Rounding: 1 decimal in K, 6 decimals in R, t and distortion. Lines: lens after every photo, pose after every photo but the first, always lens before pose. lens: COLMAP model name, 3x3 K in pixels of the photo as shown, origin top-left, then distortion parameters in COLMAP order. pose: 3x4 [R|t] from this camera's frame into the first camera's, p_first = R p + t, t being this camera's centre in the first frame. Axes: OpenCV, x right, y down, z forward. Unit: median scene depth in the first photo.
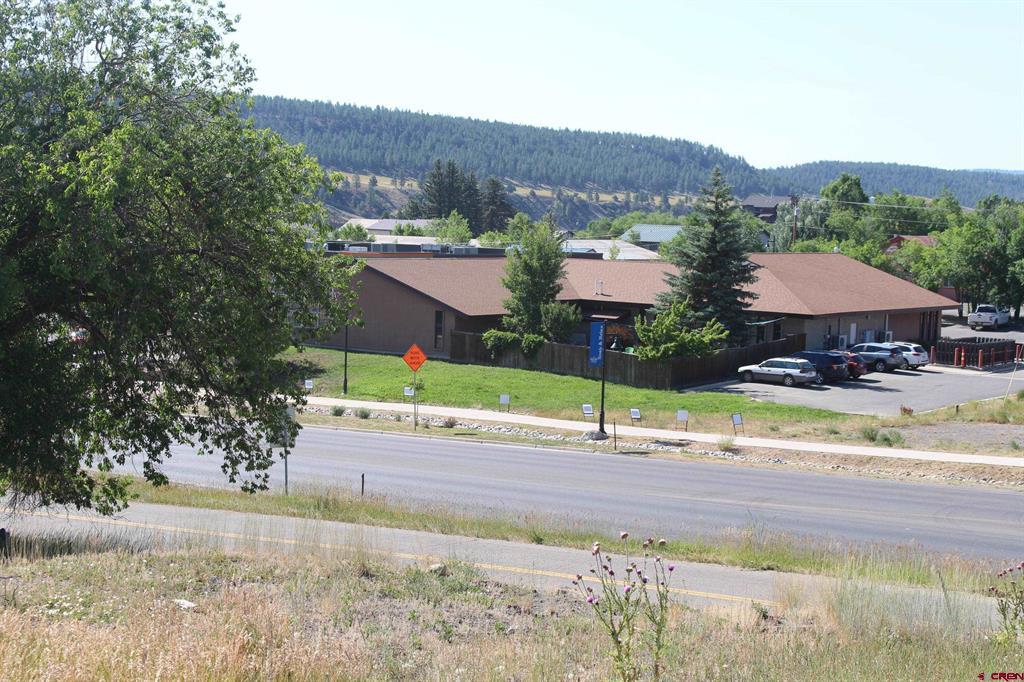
lens RADIAL K [[1879.3, 0, 489.8], [0, 1879.3, 336.3], [0, 0, 1]] dist [-0.006582, 0.000000]
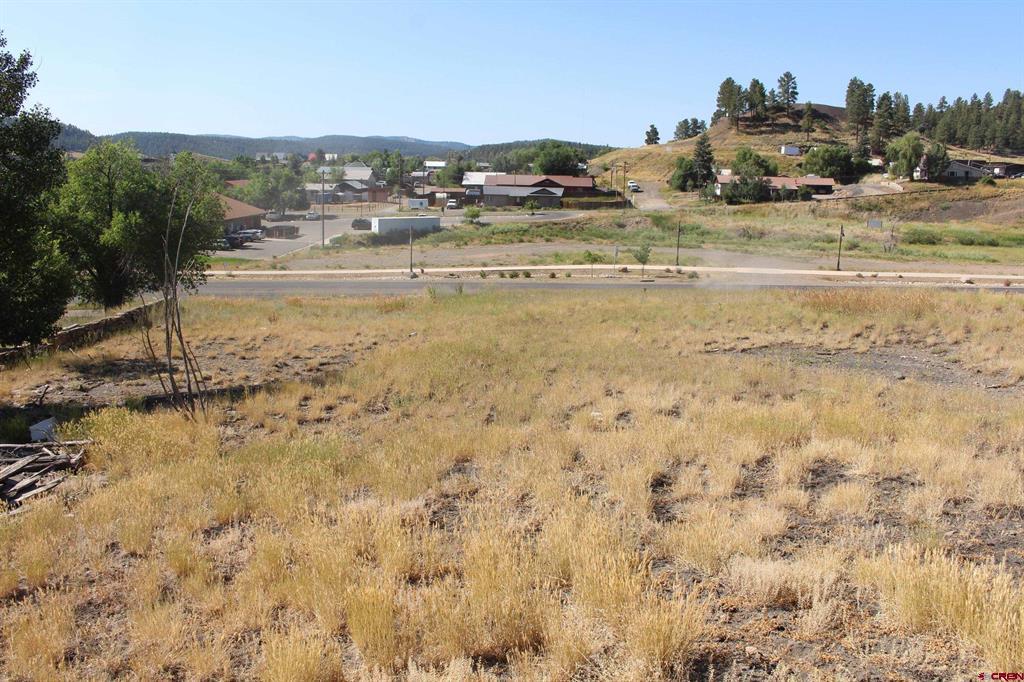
lens RADIAL K [[894.6, 0, 477.6], [0, 894.6, 352.2], [0, 0, 1]] dist [-0.149604, 0.110895]
pose [[0.858059, -0.119244, 0.499515, -0.837017], [0.042103, 0.985729, 0.162989, -0.095009], [-0.511822, -0.118824, 0.850835, -1.112631]]
